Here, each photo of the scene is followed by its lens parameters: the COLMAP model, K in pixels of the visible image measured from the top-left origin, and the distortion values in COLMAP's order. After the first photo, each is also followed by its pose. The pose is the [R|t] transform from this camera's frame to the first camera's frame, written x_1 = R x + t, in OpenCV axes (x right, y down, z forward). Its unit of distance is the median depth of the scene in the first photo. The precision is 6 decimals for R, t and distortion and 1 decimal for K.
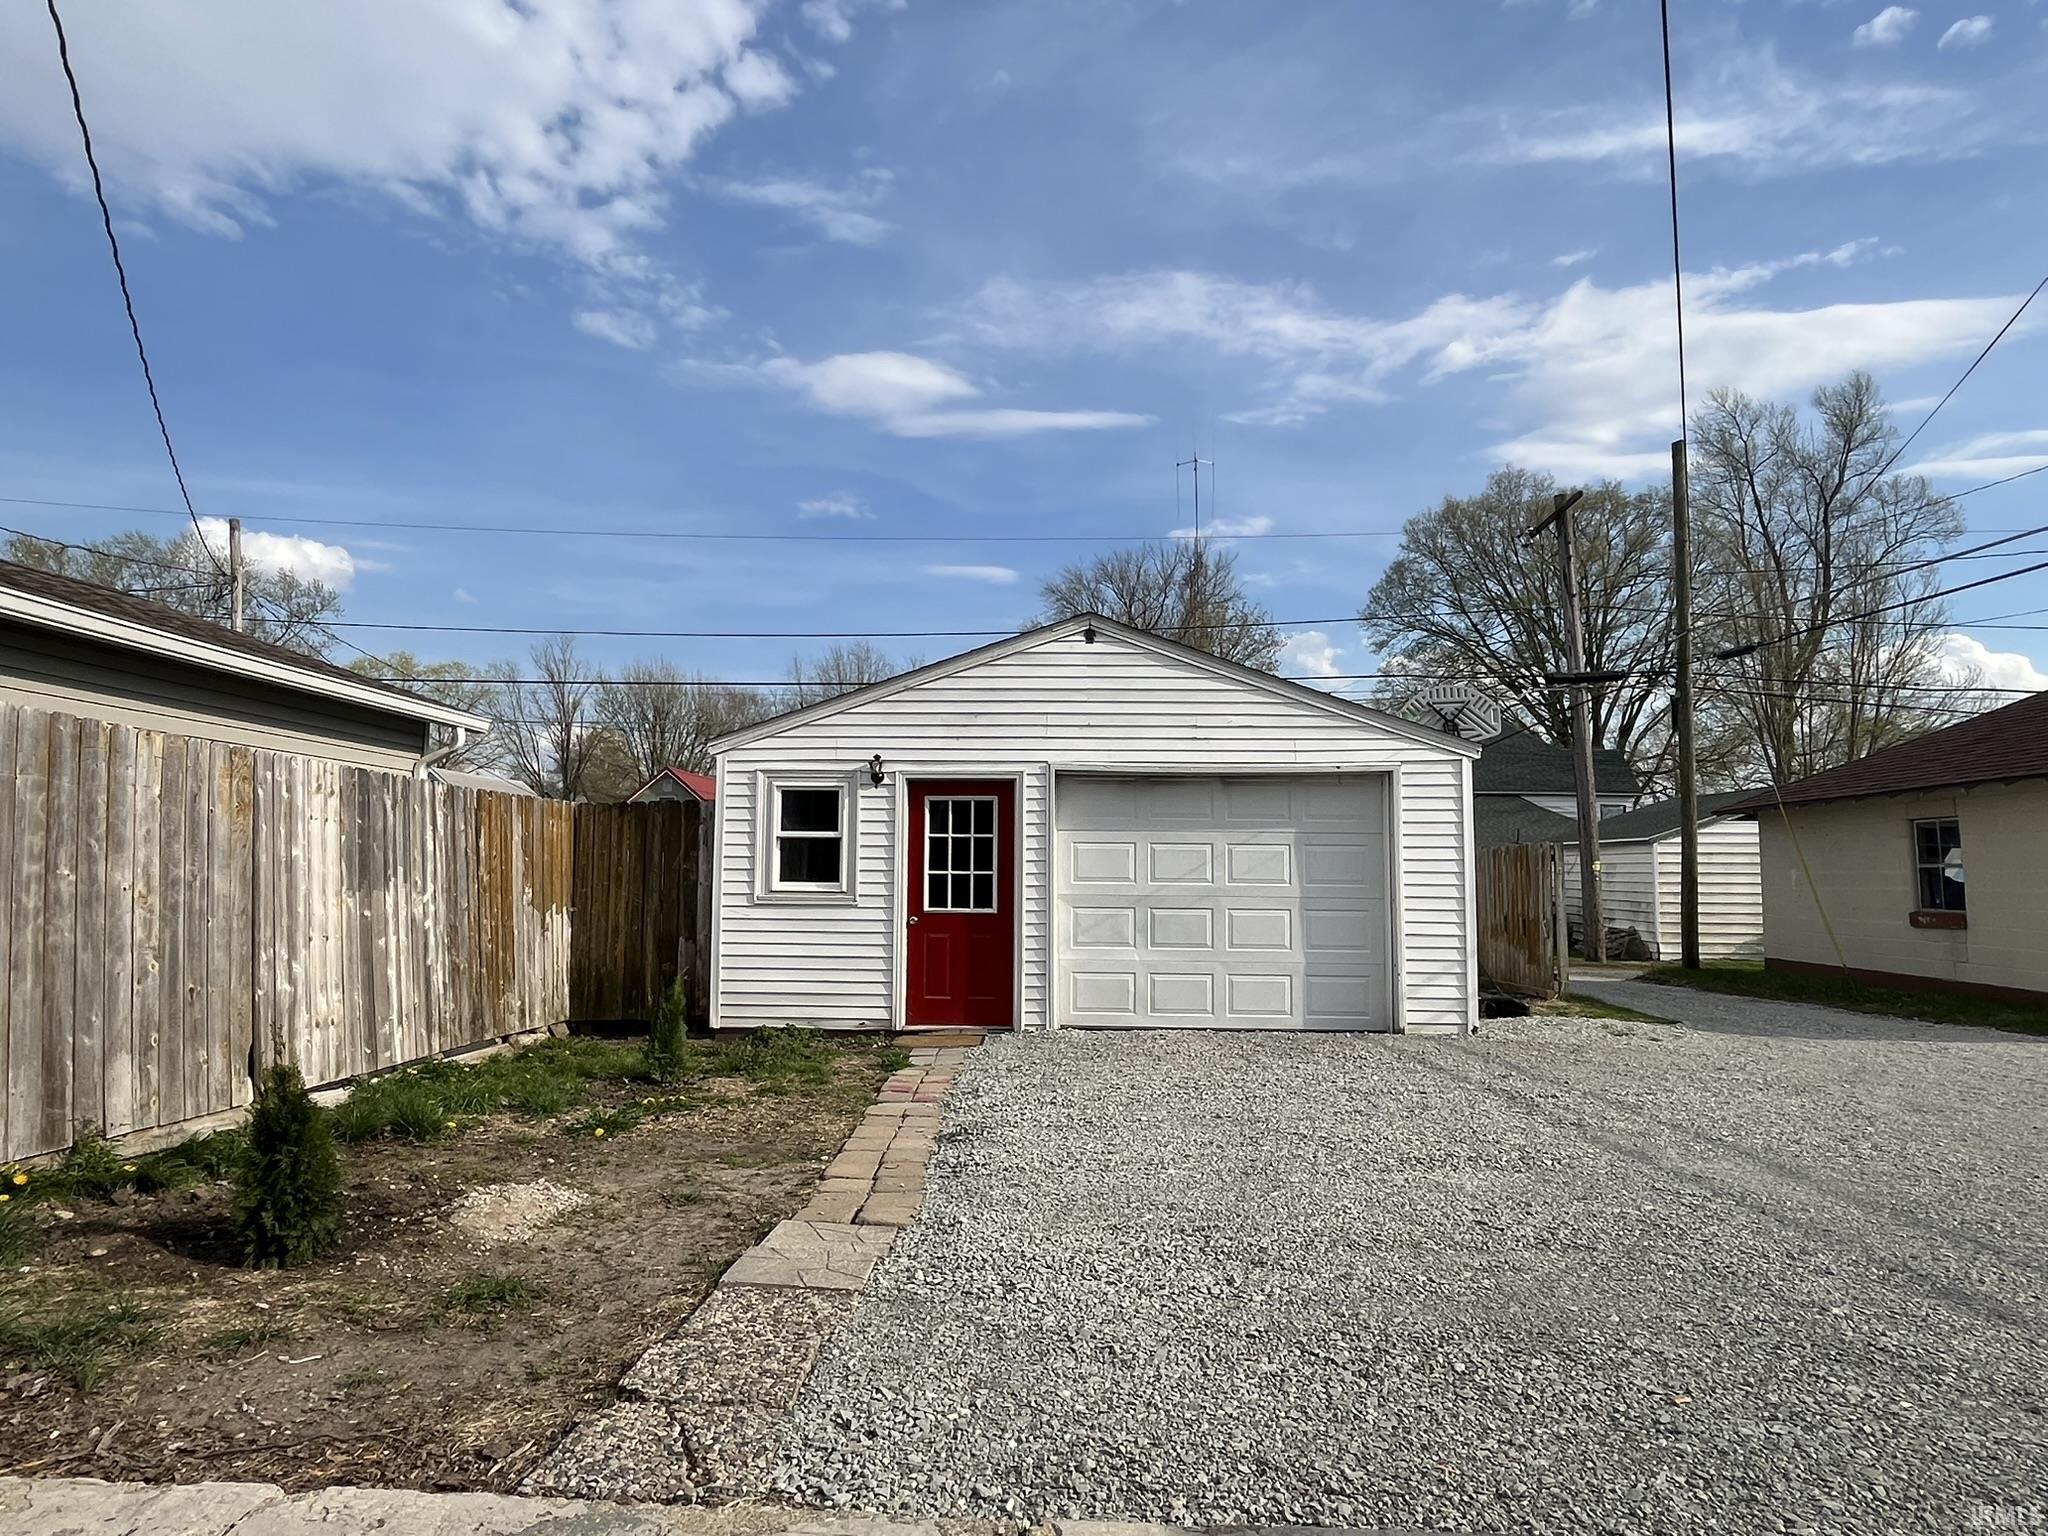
lens RADIAL K [[1176.6, 0, 1002.5], [0, 1176.6, 761.8], [0, 0, 1]] dist [-0.012080, 0.003235]
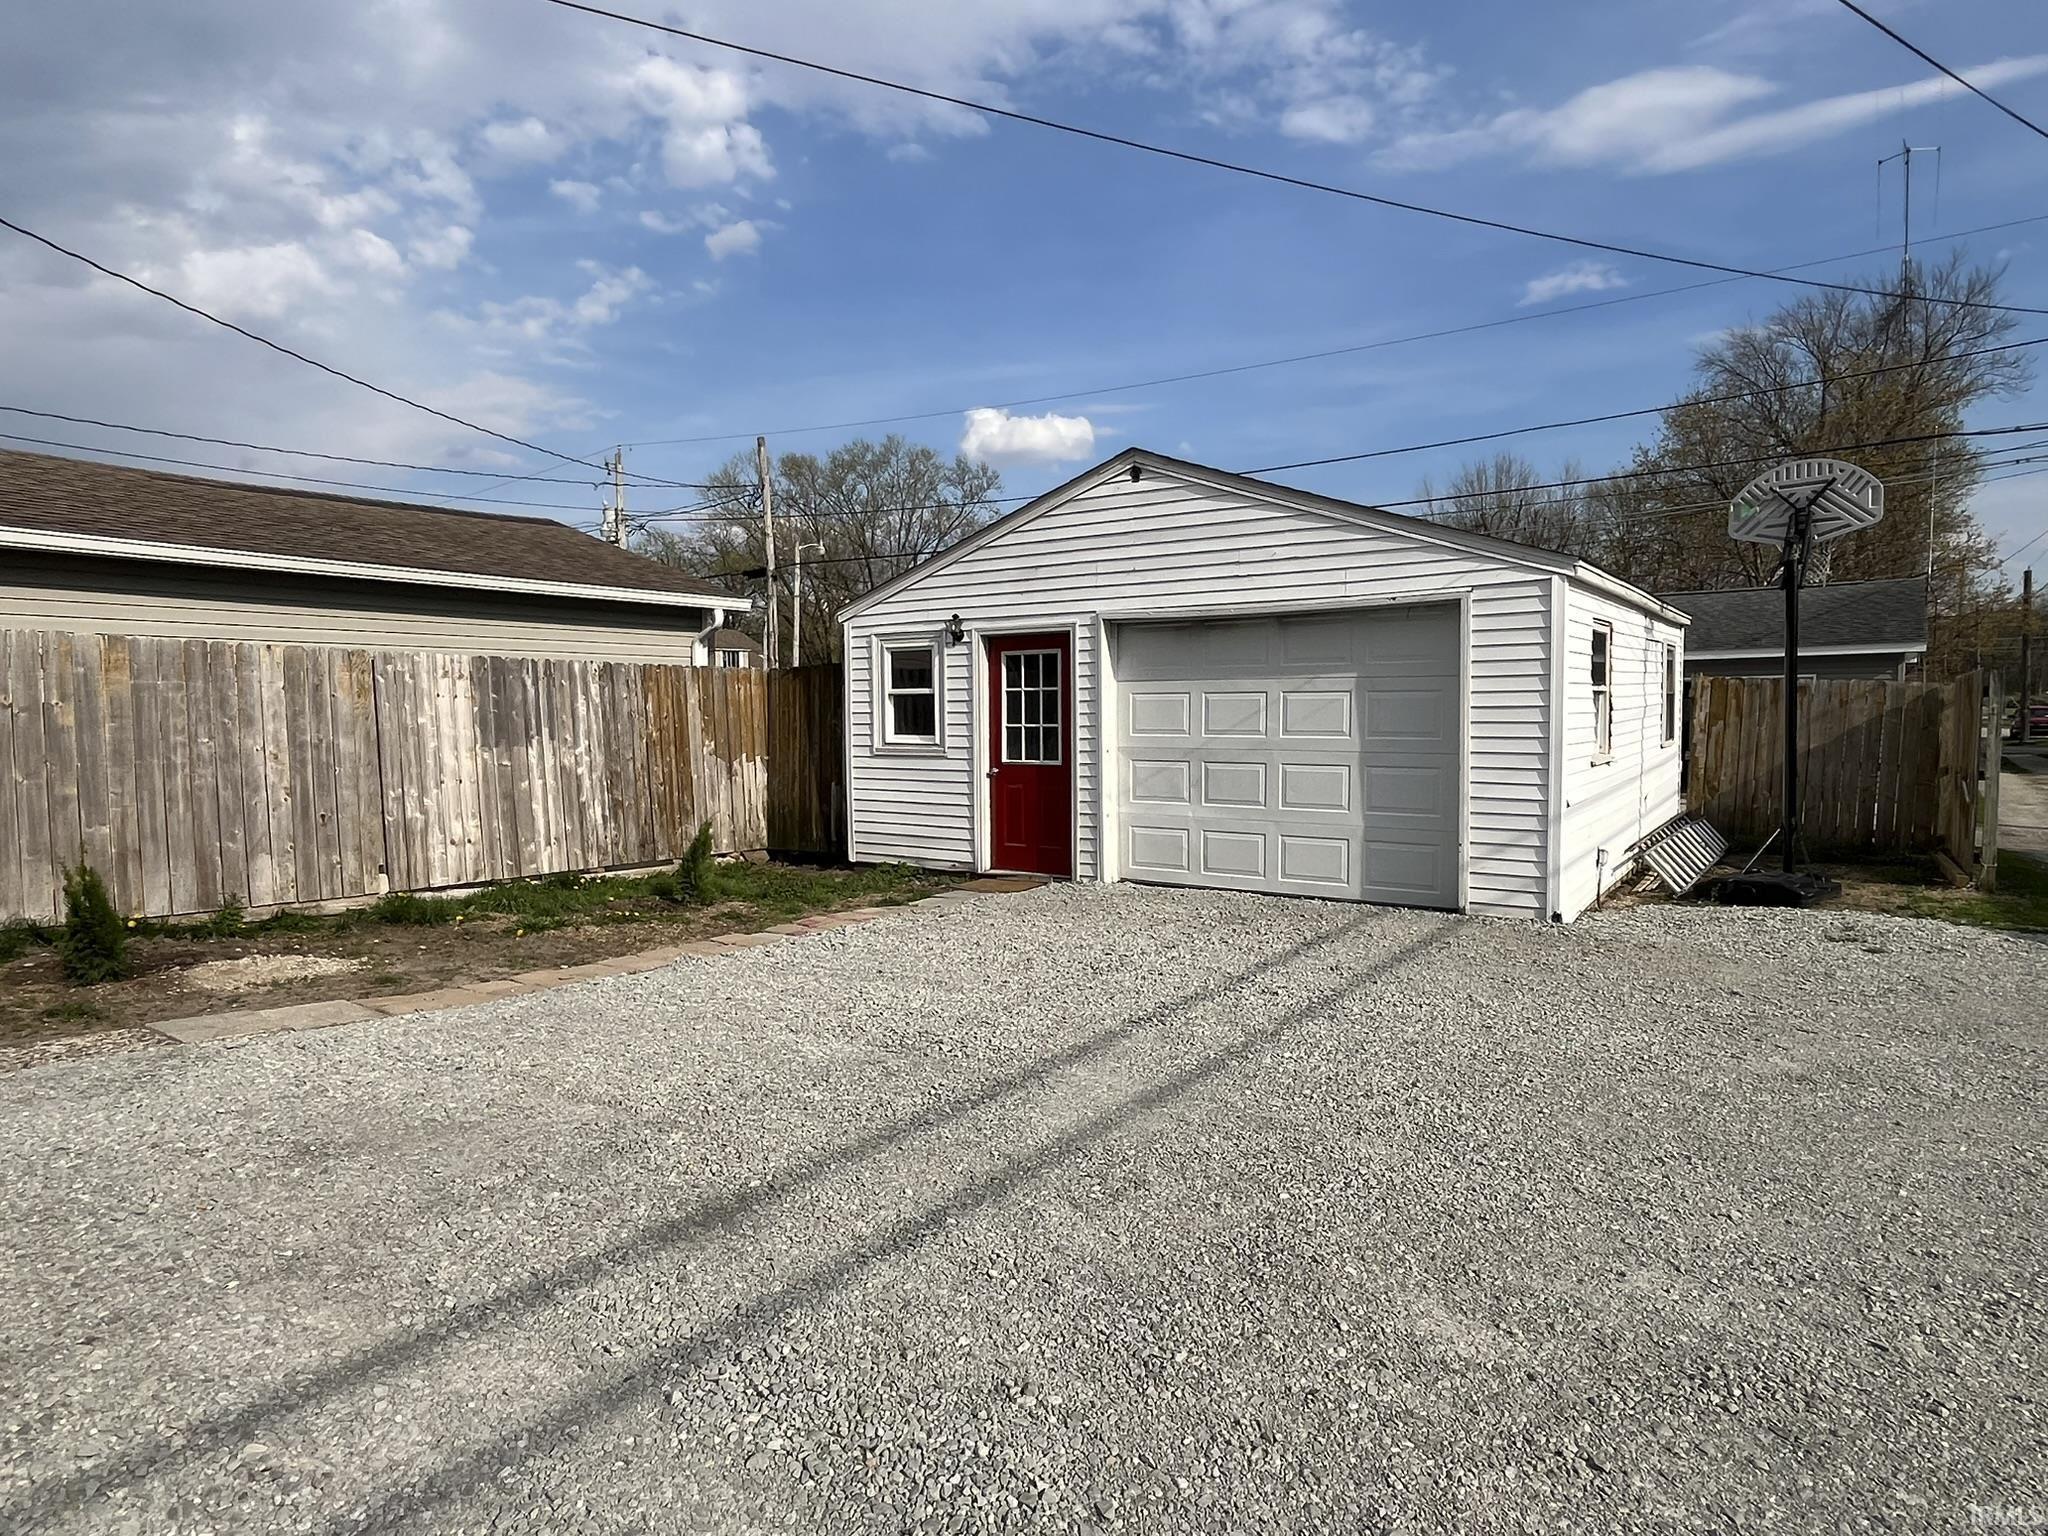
lens RADIAL K [[1204.7, 0, 1027.7], [0, 1204.7, 790.1], [0, 0, 1]] dist [0.002766, -0.000989]
pose [[0.840472, 0.023237, -0.541357, 0.537522], [0.064411, 0.987712, 0.142397, 0.000085], [0.538013, -0.154550, 0.828647, 0.123438]]
